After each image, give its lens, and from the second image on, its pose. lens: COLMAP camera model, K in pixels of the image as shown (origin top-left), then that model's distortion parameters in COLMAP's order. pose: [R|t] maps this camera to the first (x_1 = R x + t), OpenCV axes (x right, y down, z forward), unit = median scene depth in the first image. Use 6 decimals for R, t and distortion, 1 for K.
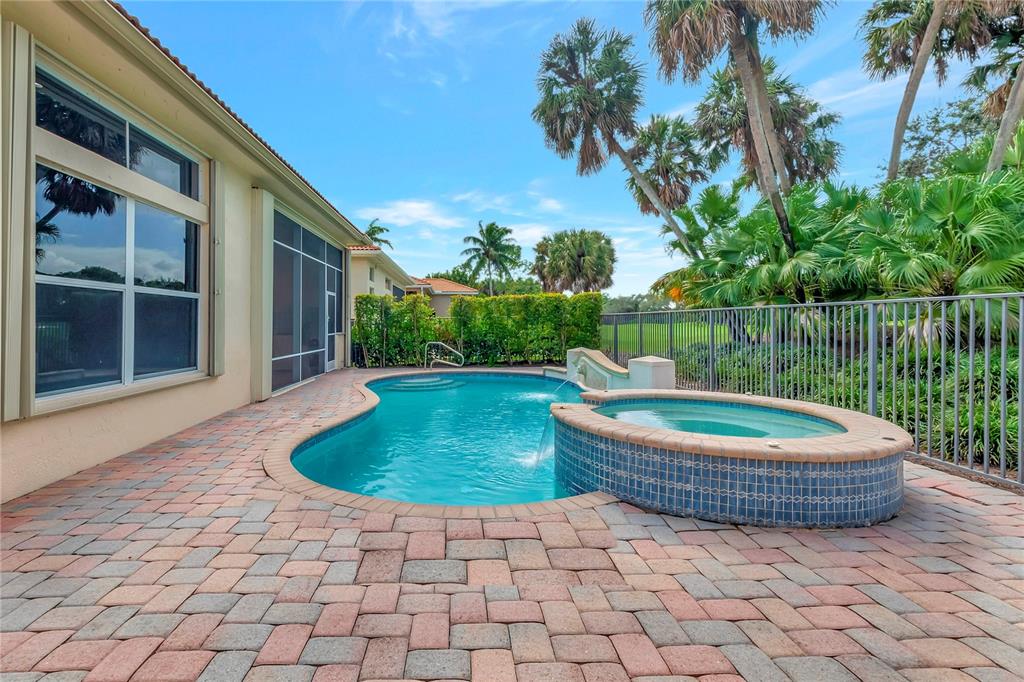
lens RADIAL K [[450.6, 0, 451.9], [0, 450.6, 324.5], [0, 0, 1]] dist [-0.003482, 0.000462]
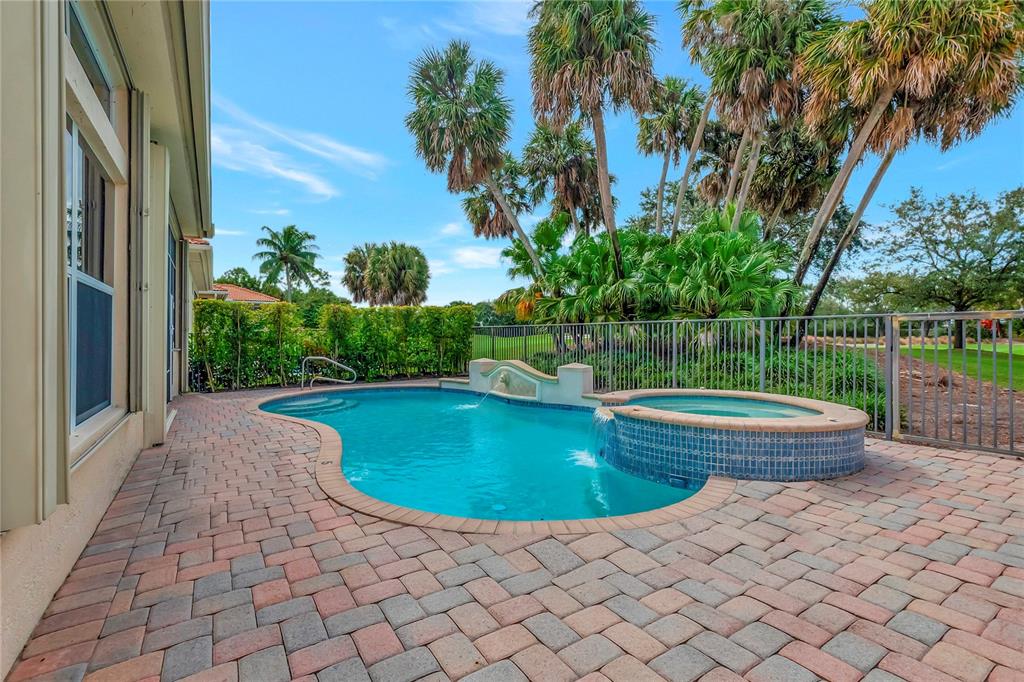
lens RADIAL K [[450.6, 0, 506.4], [0, 450.6, 340.2], [0, 0, 1]] dist [-0.003482, 0.000462]
pose [[0.861372, -0.005419, 0.507945, -0.141495], [0.002387, 0.999975, 0.006619, 0.001581], [-0.507969, -0.004489, 0.861364, 0.051410]]
